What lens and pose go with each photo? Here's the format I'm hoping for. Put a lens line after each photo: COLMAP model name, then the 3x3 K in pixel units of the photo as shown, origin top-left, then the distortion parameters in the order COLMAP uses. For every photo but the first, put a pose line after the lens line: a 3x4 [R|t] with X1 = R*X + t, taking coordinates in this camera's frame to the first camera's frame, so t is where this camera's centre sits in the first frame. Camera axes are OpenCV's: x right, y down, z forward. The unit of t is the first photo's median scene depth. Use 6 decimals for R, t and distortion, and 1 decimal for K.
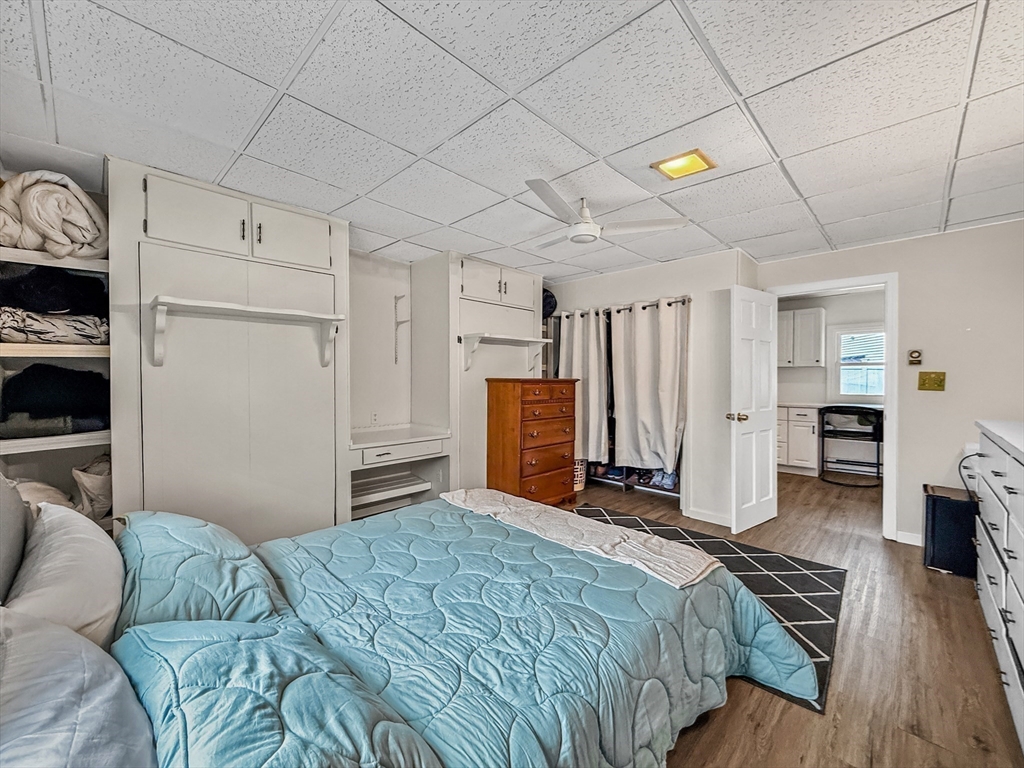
lens RADIAL K [[408.7, 0, 512.0], [0, 408.7, 384.0], [0, 0, 1]] dist [-0.000006, -0.000112]
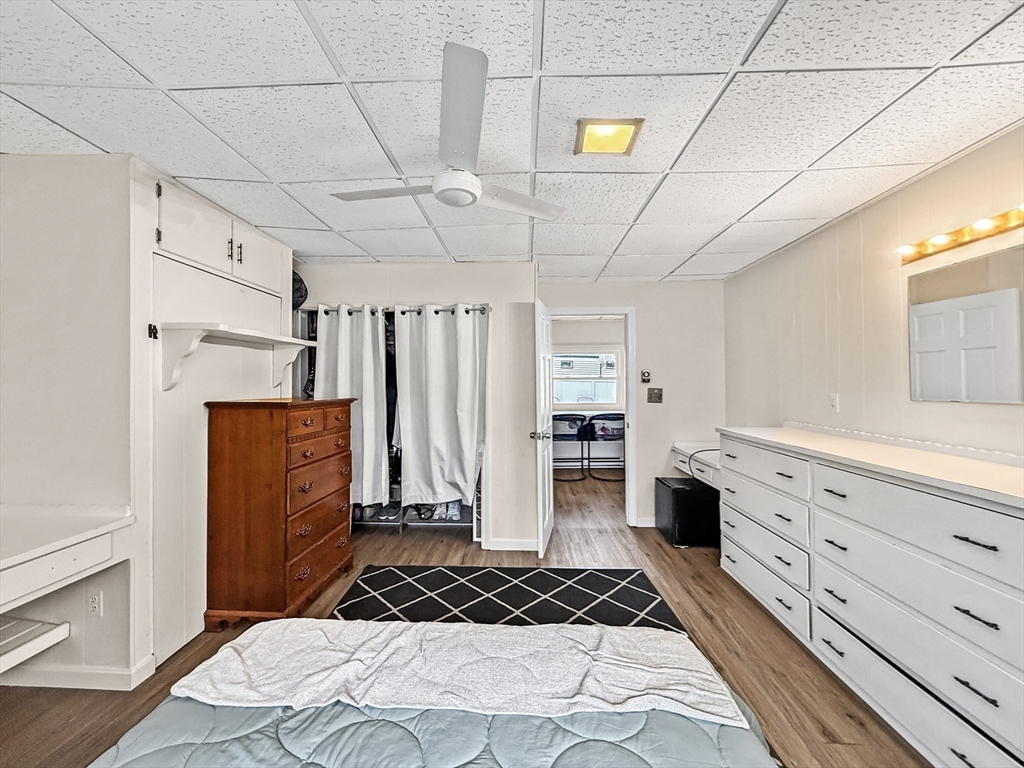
lens RADIAL K [[408.7, 0, 512.0], [0, 408.7, 384.0], [0, 0, 1]] dist [-0.000006, -0.000112]
pose [[0.741874, -0.001601, 0.670538, -0.133120], [0.014095, 0.999813, -0.013207, -0.026542], [-0.670392, 0.019249, 0.741758, 0.291026]]
